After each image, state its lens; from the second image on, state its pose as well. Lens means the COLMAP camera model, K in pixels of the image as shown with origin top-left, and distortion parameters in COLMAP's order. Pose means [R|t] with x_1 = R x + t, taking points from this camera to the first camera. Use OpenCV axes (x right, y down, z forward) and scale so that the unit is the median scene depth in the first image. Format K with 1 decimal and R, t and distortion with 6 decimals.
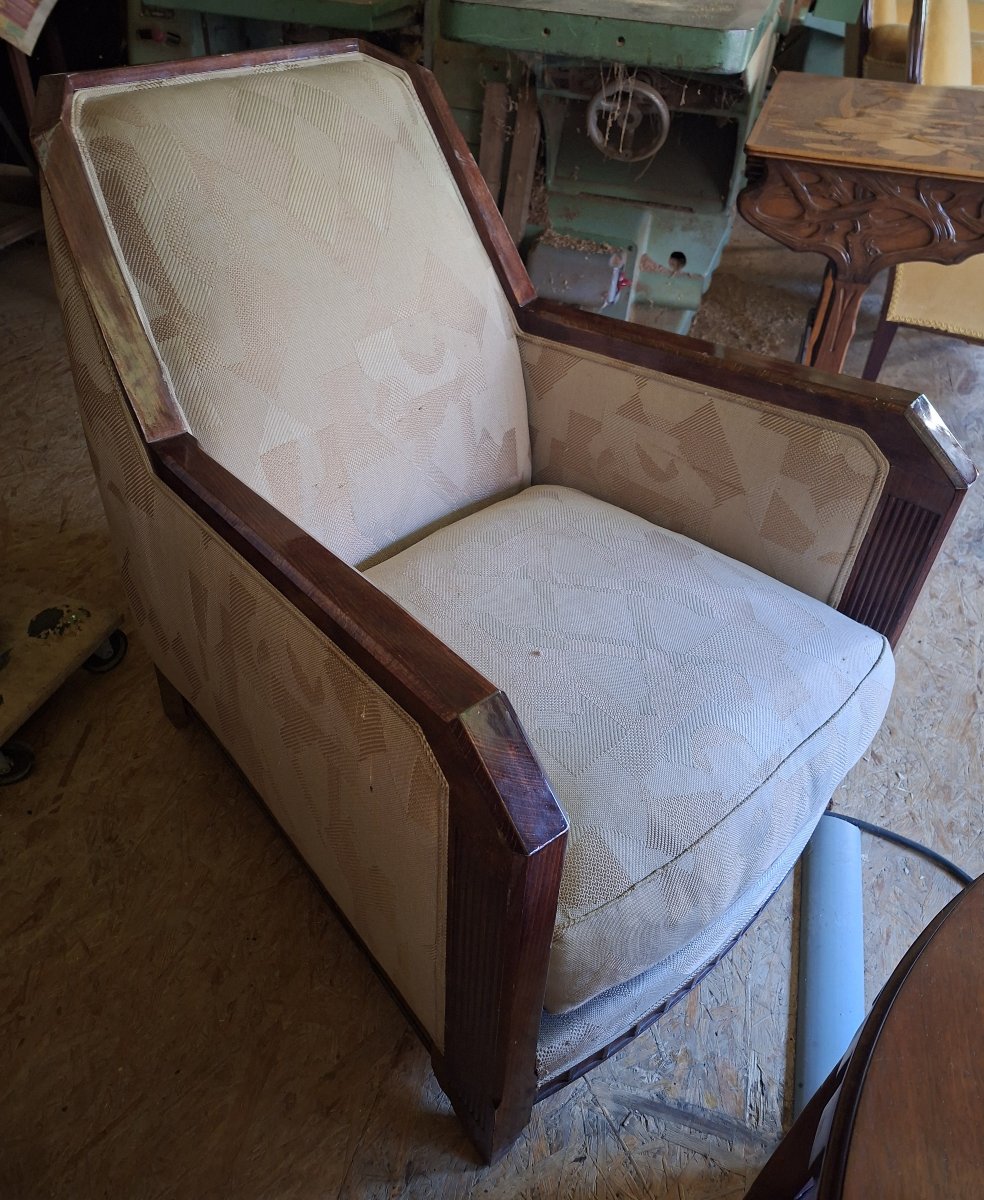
lens RADIAL K [[914.4, 0, 485.7], [0, 914.4, 594.4], [0, 0, 1]] dist [0.067794, -0.077814]
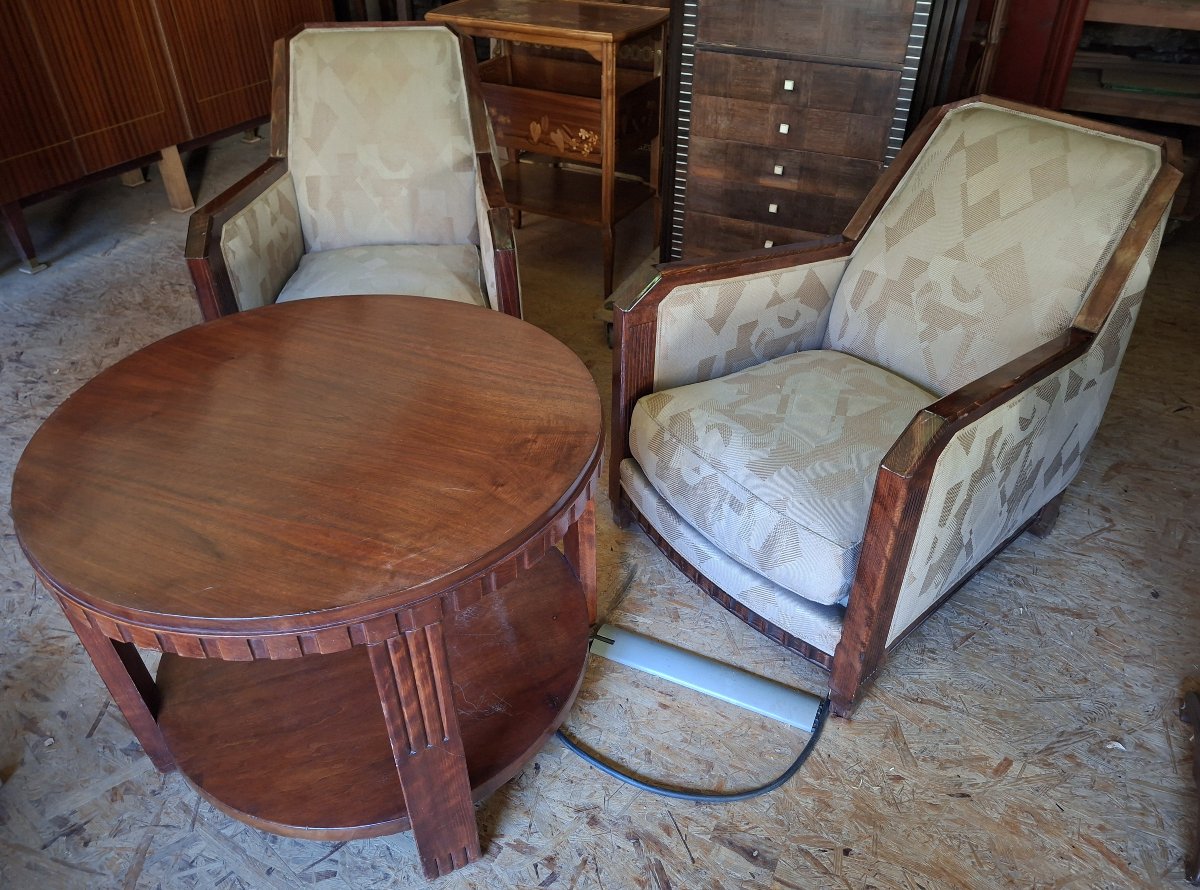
lens RADIAL K [[850.4, 0, 610.3], [0, 850.4, 460.3], [0, 0, 1]] dist [0.076022, -0.092532]
pose [[-0.130407, 0.558870, -0.818938, 1.269664], [-0.652776, 0.573301, 0.495186, -0.380023], [0.746242, 0.599158, 0.290054, 0.238607]]
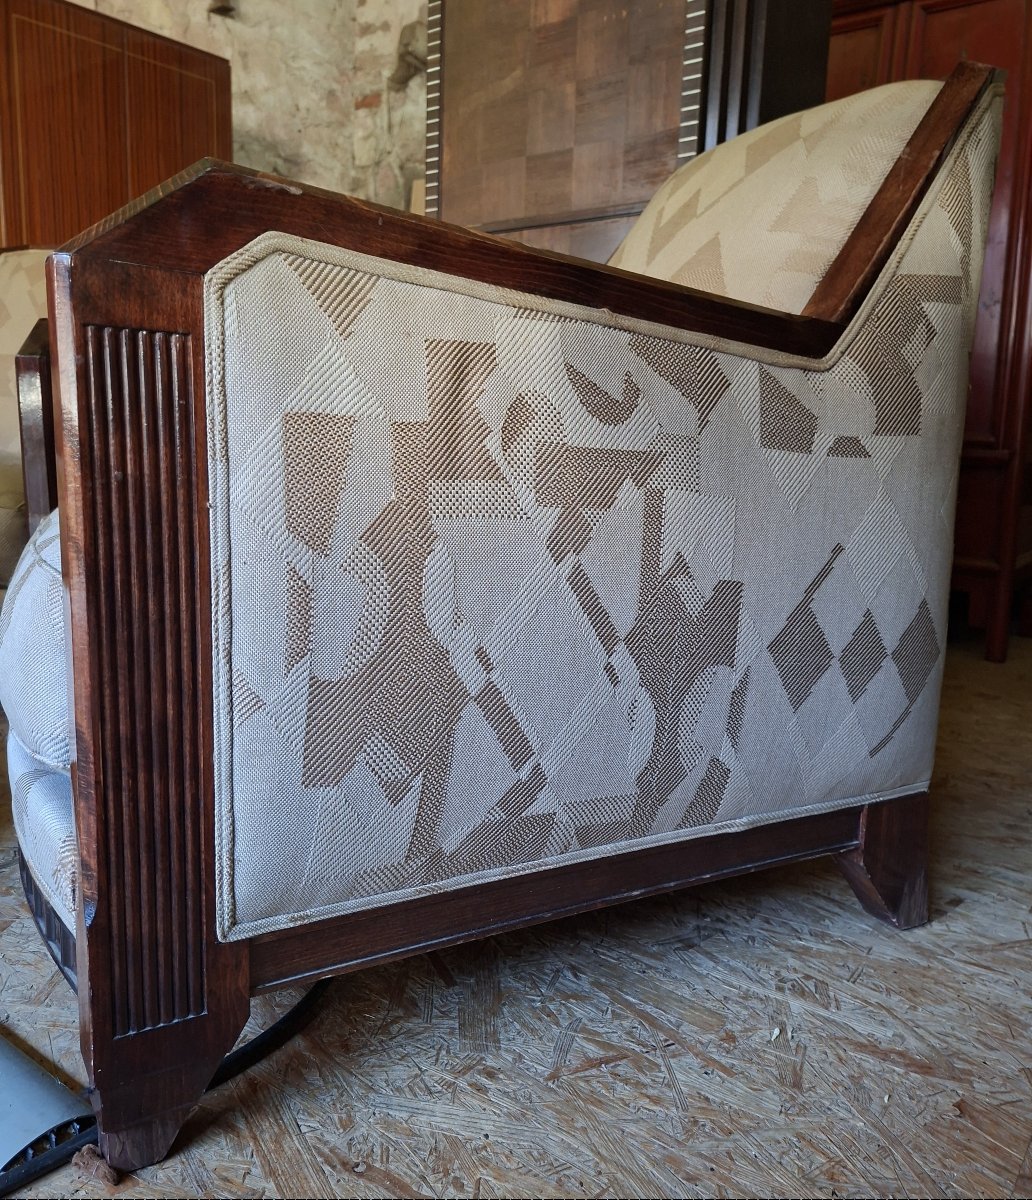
lens RADIAL K [[958.0, 0, 516.5], [0, 958.0, 612.6], [0, 0, 1]] dist [0.088224, -0.114473]
pose [[-0.334844, 0.110446, -0.935778, 0.769577], [-0.649770, 0.692156, 0.314196, -0.256436], [0.682406, 0.713248, -0.160000, 1.115573]]
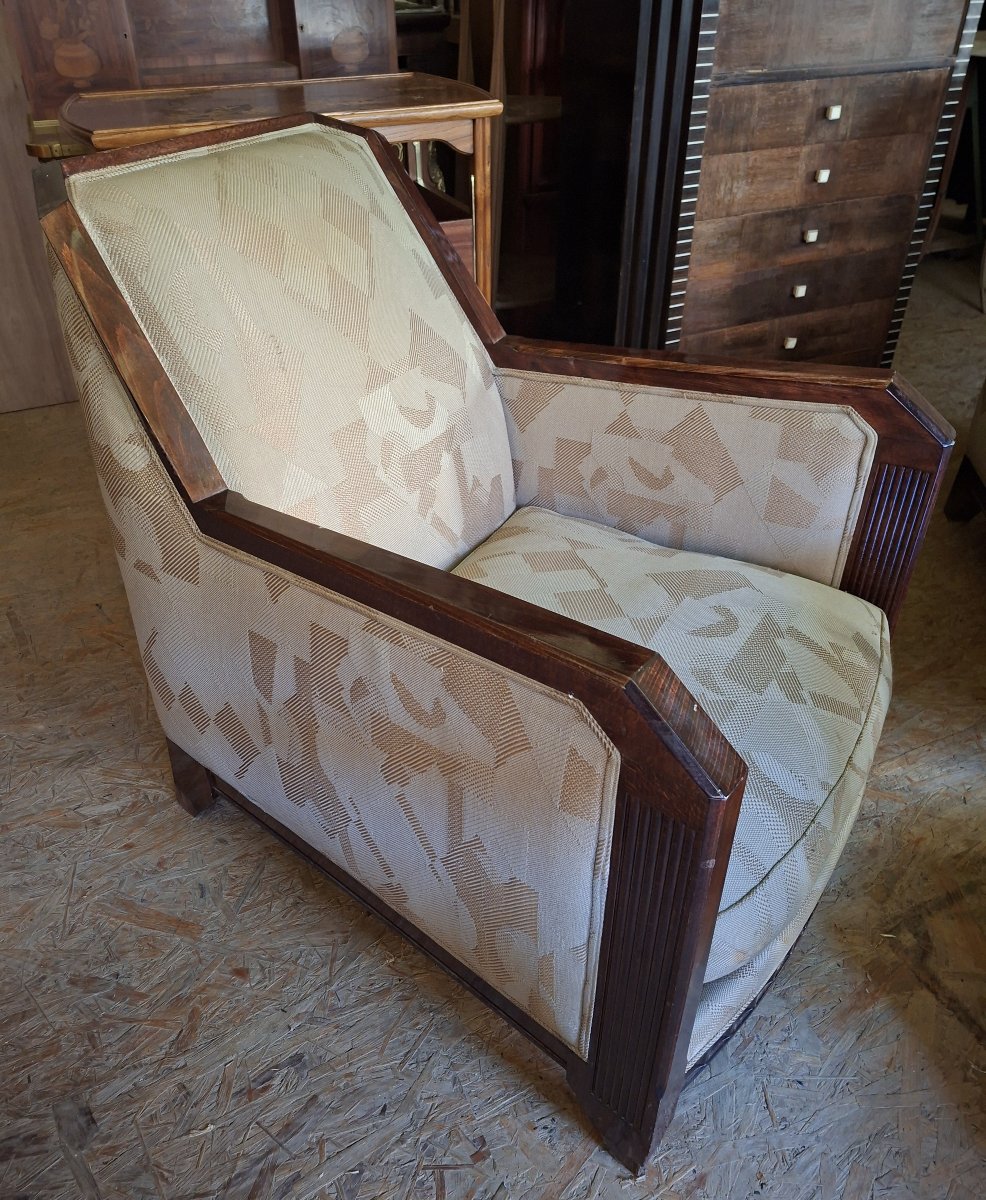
lens RADIAL K [[914.4, 0, 486.7], [0, 914.4, 594.4], [0, 0, 1]] dist [0.067794, -0.077814]
pose [[0.670192, 0.383768, -0.635267, 0.159336], [-0.448691, 0.891313, 0.065089, 0.551015], [0.591201, 0.241417, 0.769545, -0.579542]]
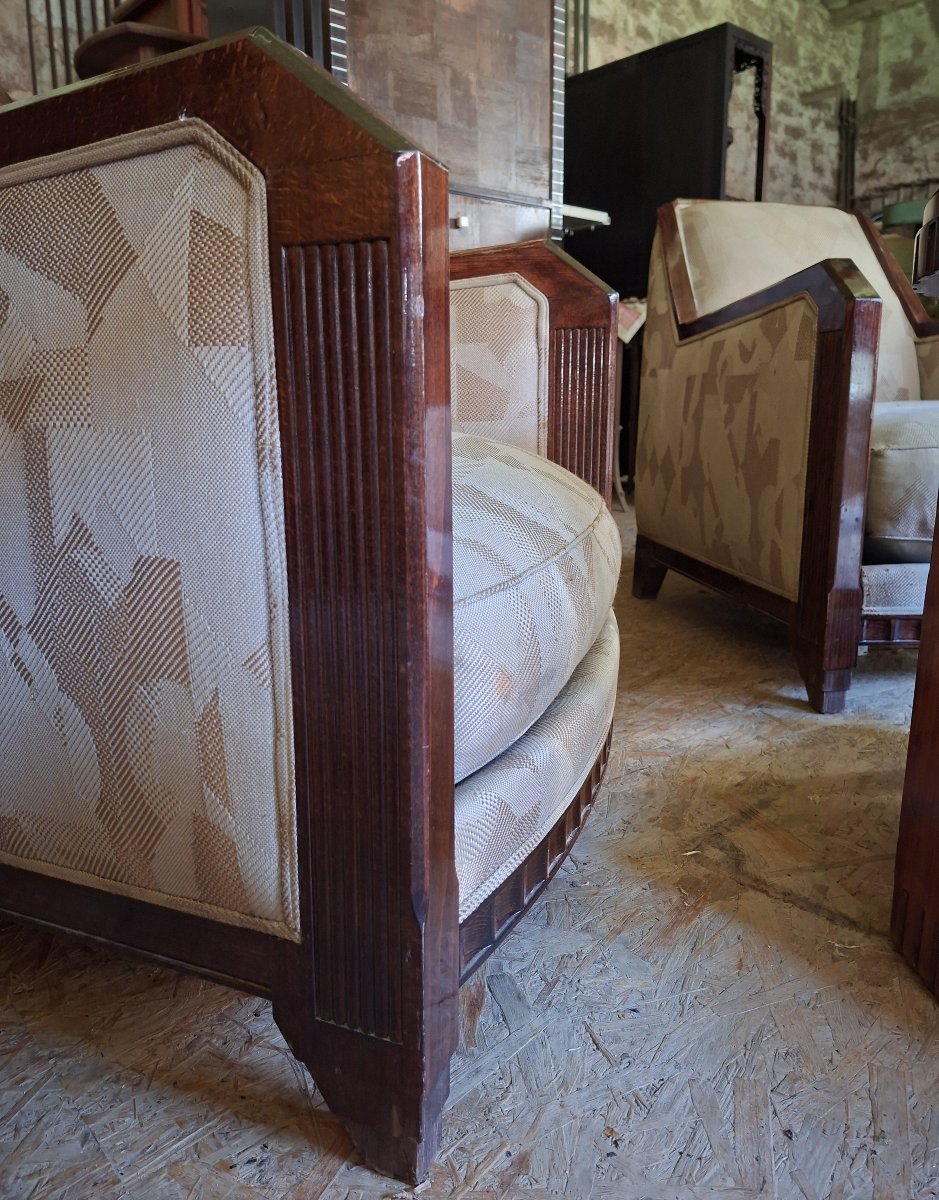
lens RADIAL K [[866.6, 0, 466.3], [0, 866.6, 596.5], [0, 0, 1]] dist [0.051795, -0.070079]
pose [[0.860572, 0.057131, -0.506114, 0.154153], [-0.290831, 0.870882, -0.396209, 0.896945], [0.418130, 0.488160, 0.766073, -0.234841]]
